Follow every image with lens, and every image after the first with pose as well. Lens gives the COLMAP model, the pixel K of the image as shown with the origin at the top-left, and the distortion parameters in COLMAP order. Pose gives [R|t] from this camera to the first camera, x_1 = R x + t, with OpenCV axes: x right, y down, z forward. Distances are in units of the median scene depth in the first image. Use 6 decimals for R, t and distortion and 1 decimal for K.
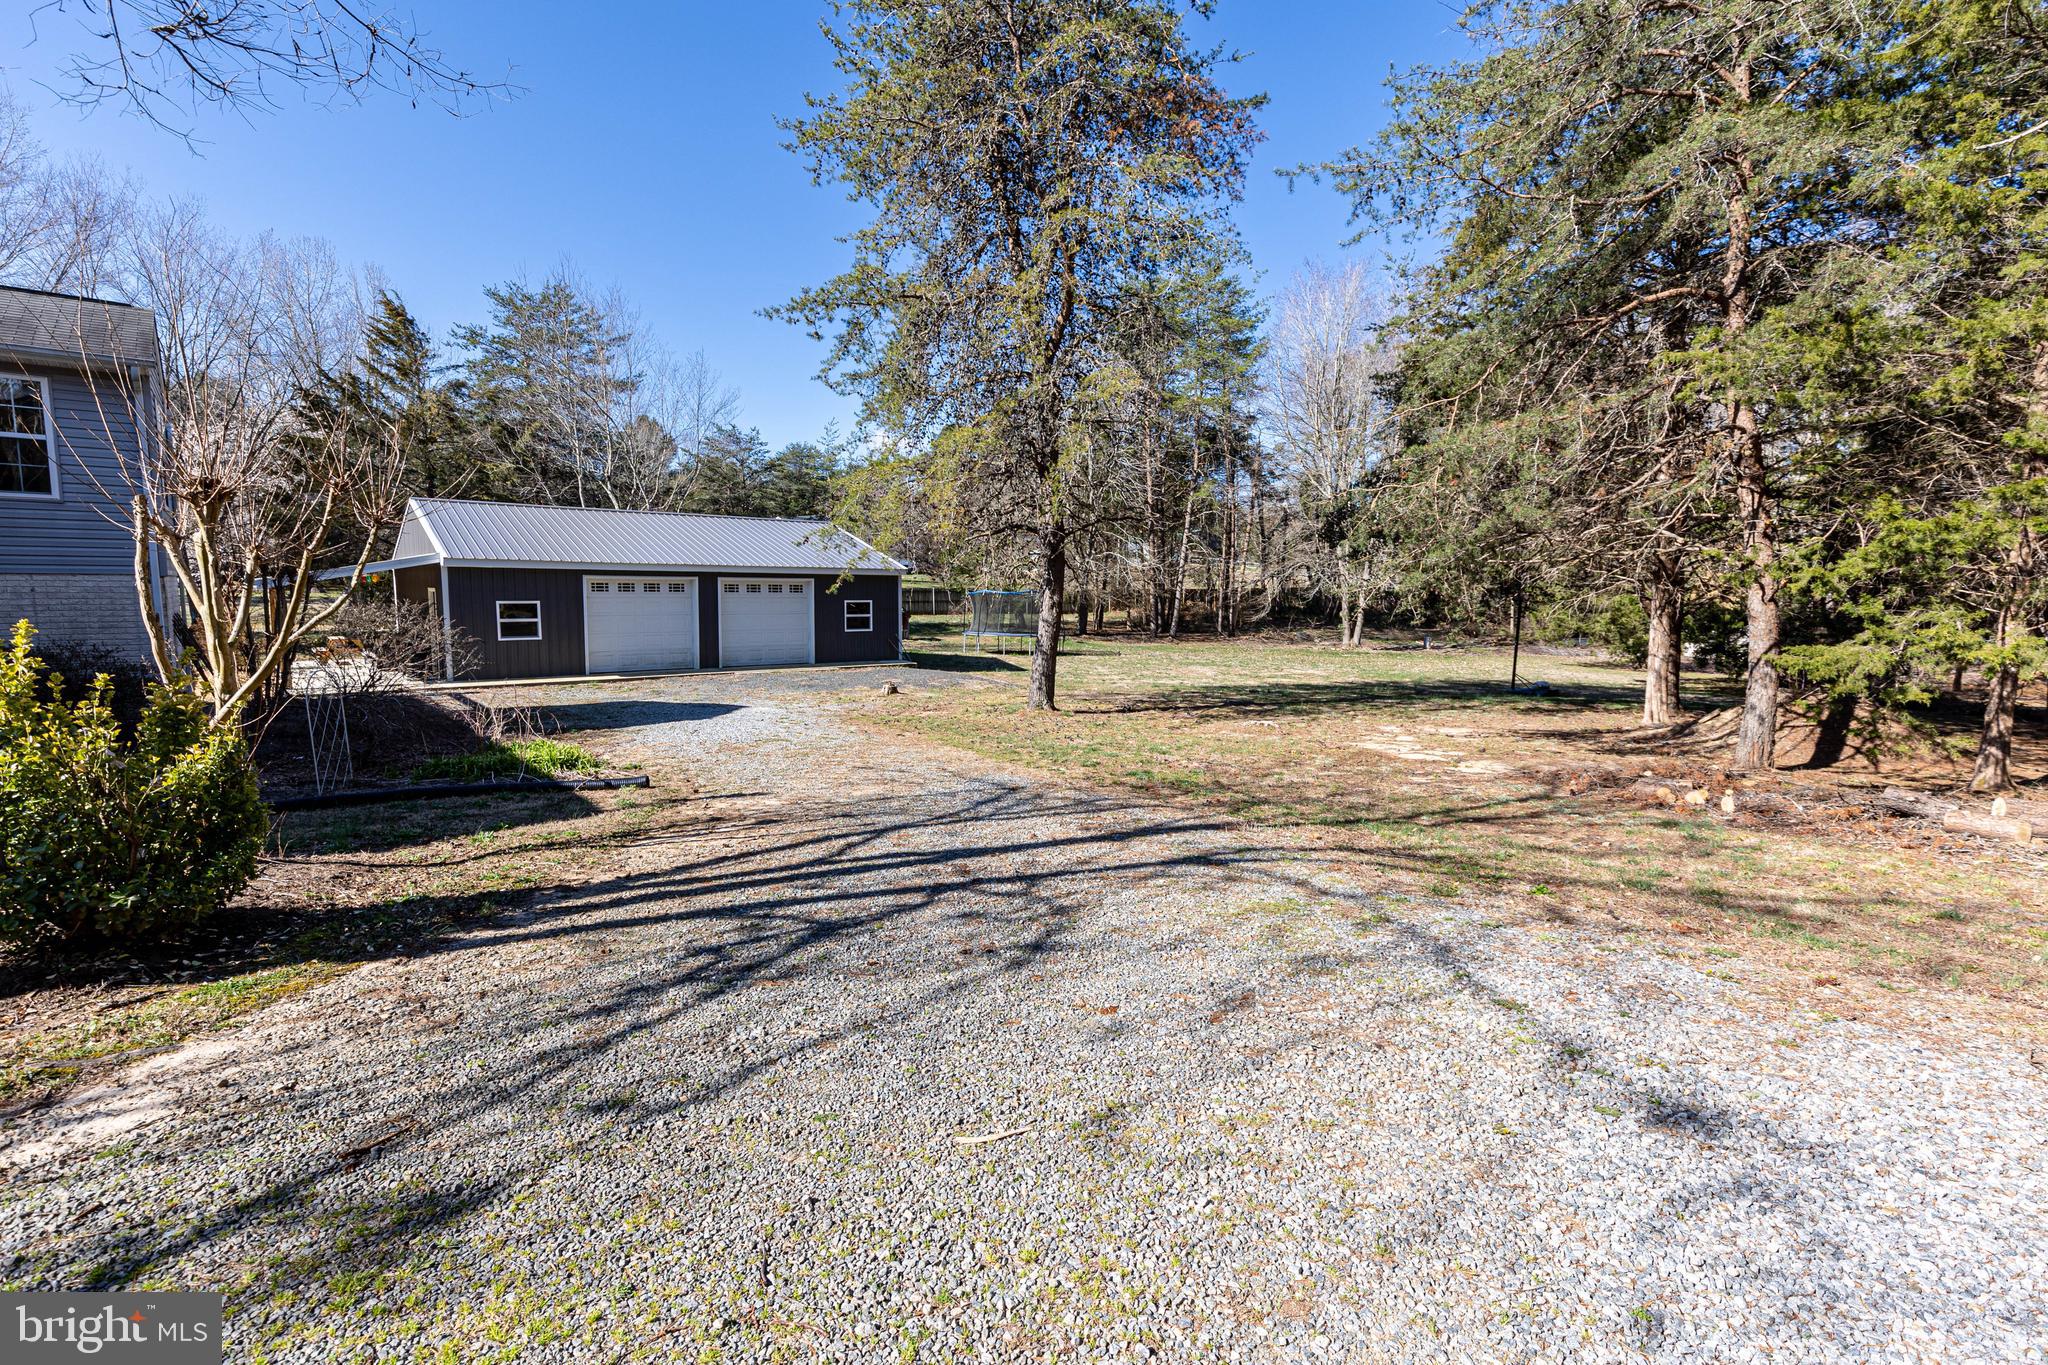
lens RADIAL K [[955.6, 0, 1015.5], [0, 955.6, 684.1], [0, 0, 1]] dist [0.013883, 0.001214]
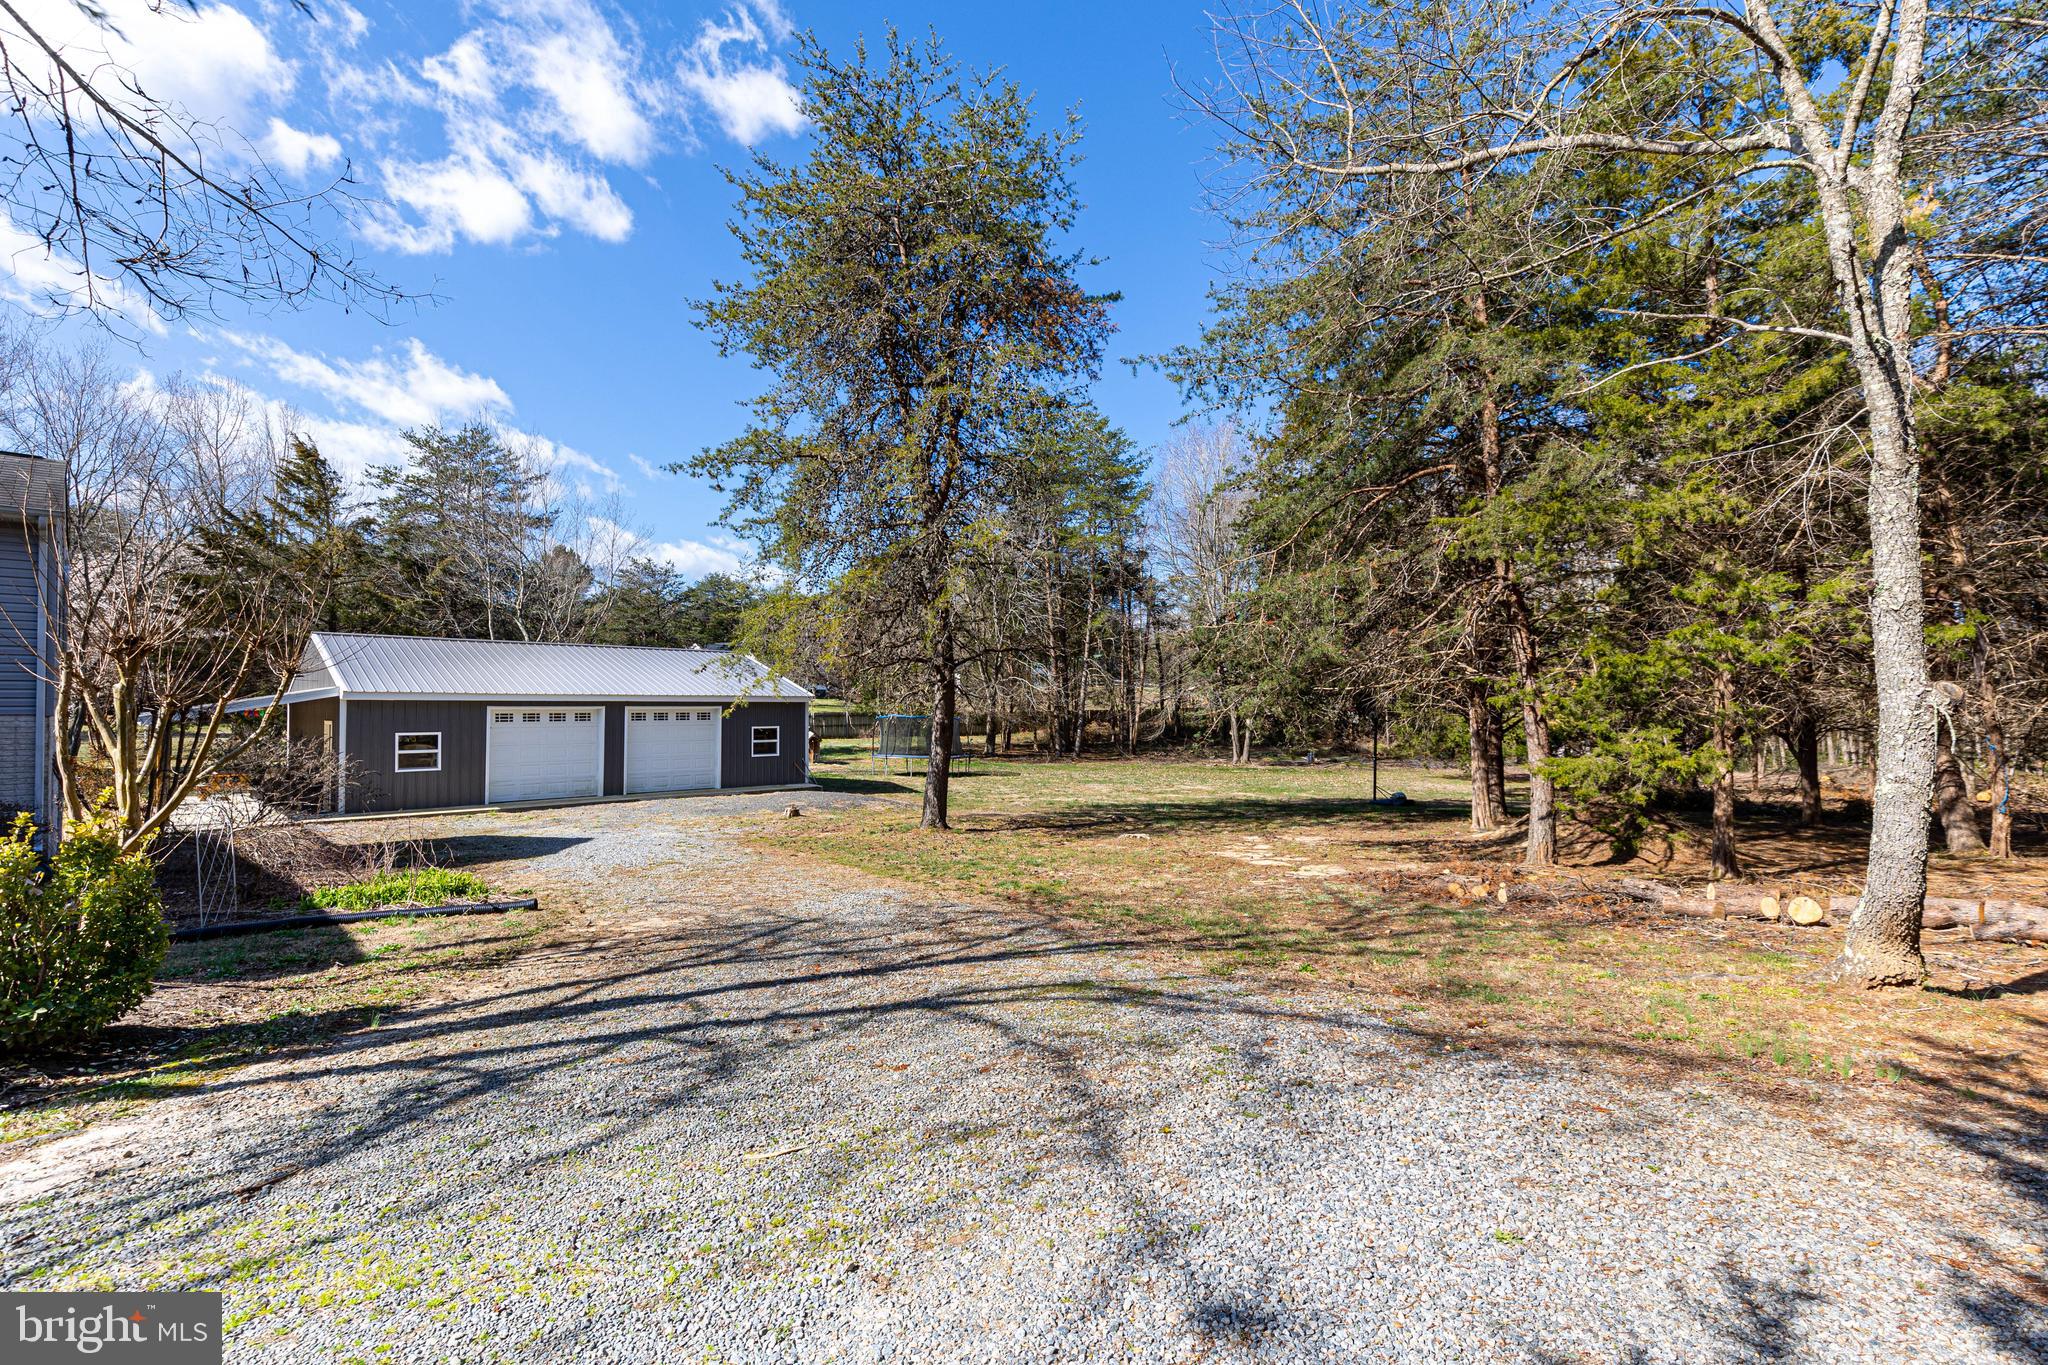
lens RADIAL K [[937.3, 0, 1021.3], [0, 937.3, 689.1], [0, 0, 1]] dist [0.012860, -0.000267]
pose [[0.995739, -0.009222, 0.091758, 0.025047], [0.020365, 0.992411, -0.121266, 0.001037], [-0.089943, 0.122618, 0.988370, -0.046613]]
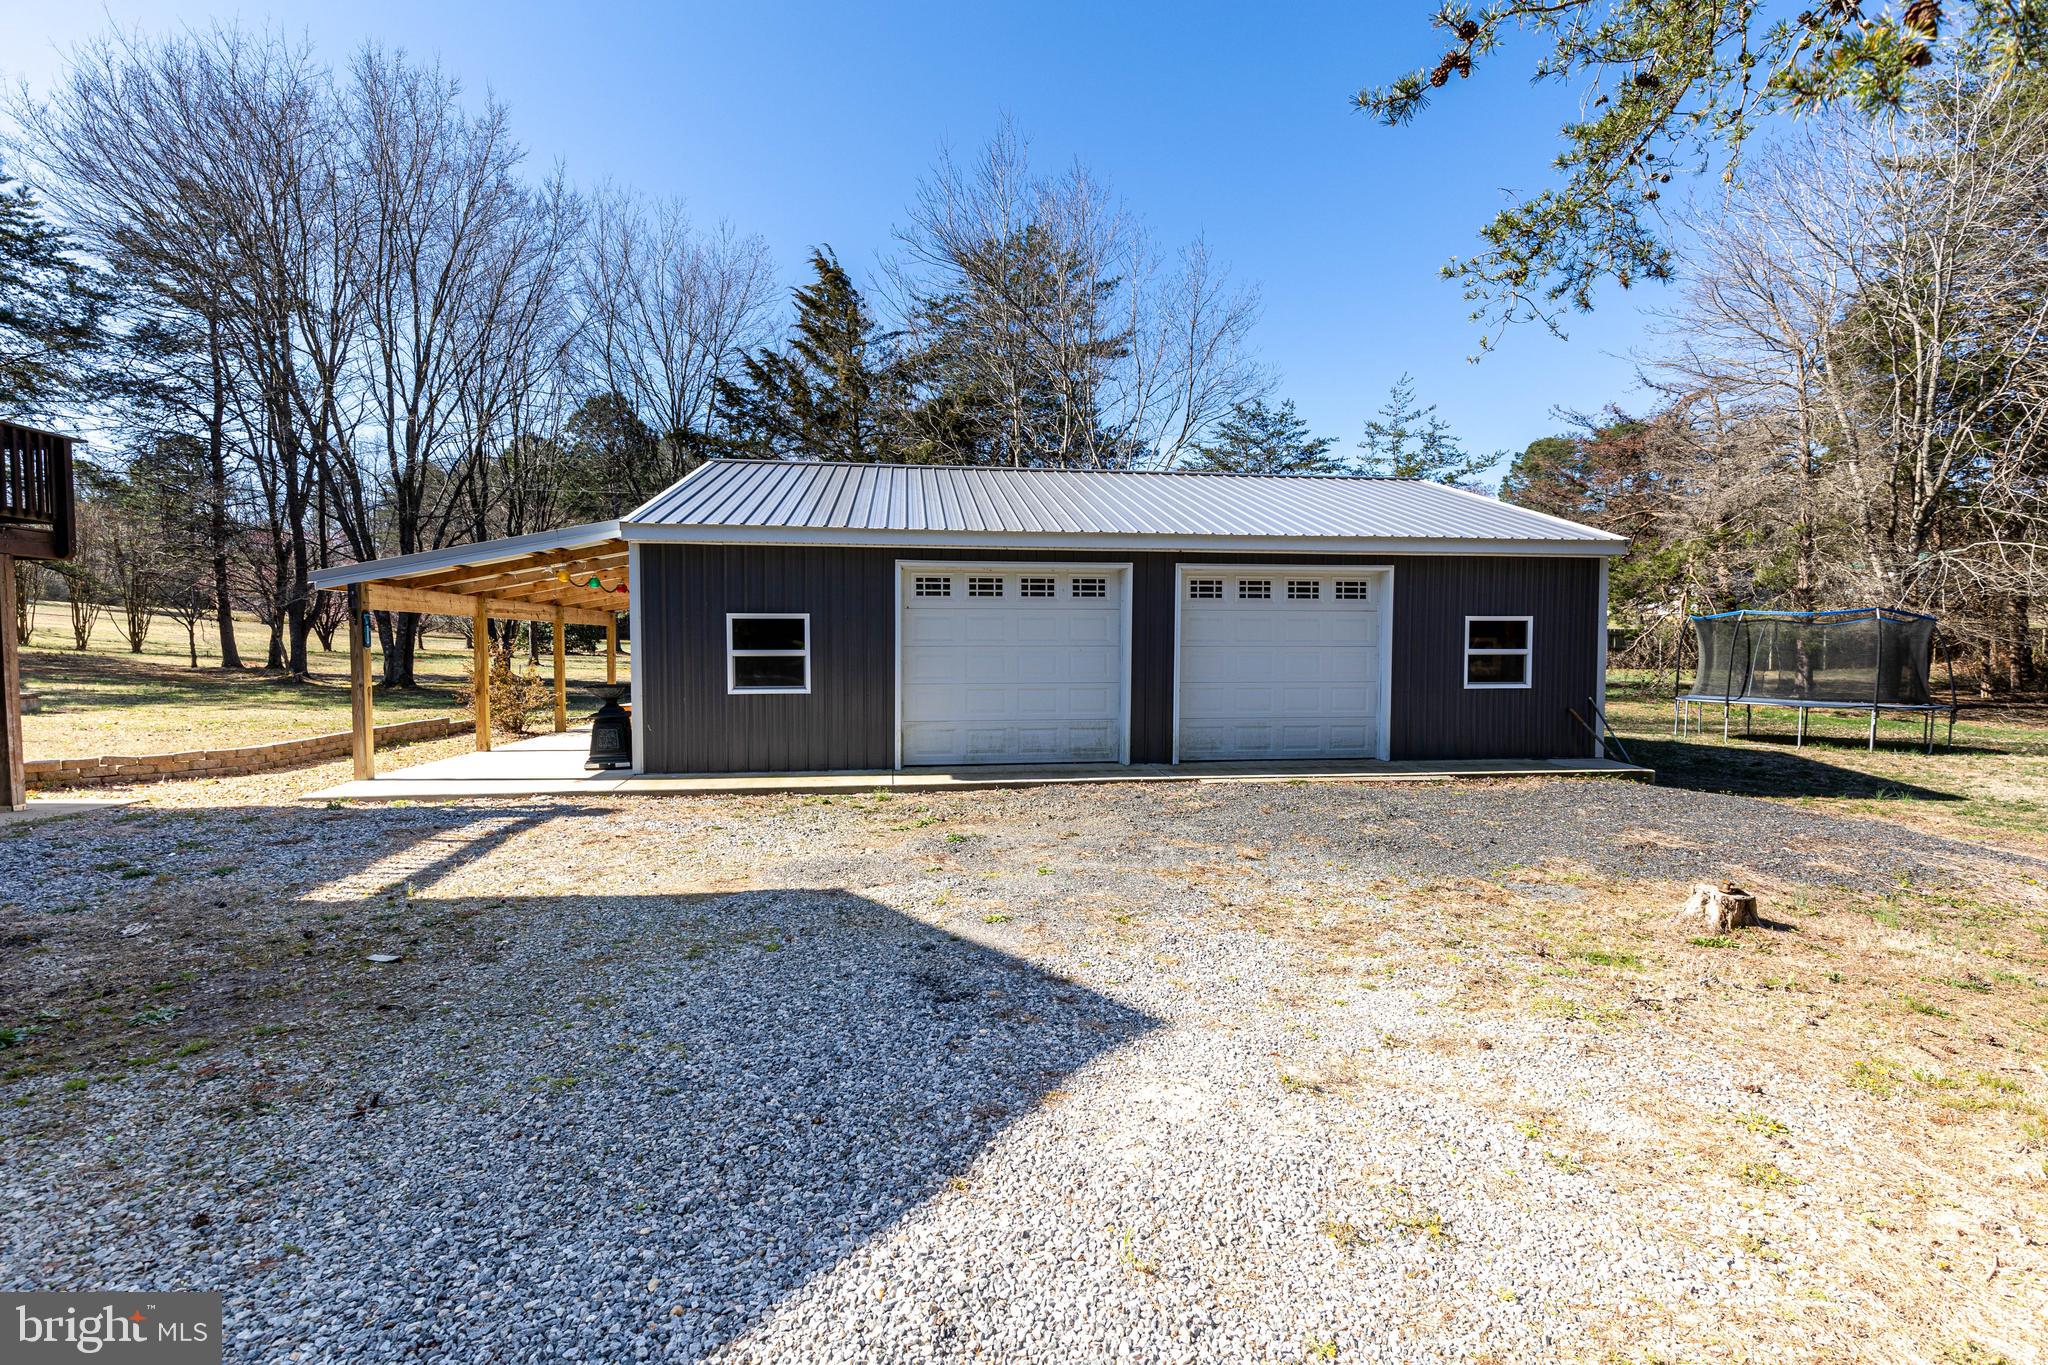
lens RADIAL K [[937.3, 0, 1021.3], [0, 937.3, 689.1], [0, 0, 1]] dist [0.012860, -0.000267]
pose [[0.854399, 0.017262, -0.519330, -0.172352], [-0.046573, 0.997969, -0.043450, -0.036147], [0.517526, 0.061311, 0.853468, 0.713753]]
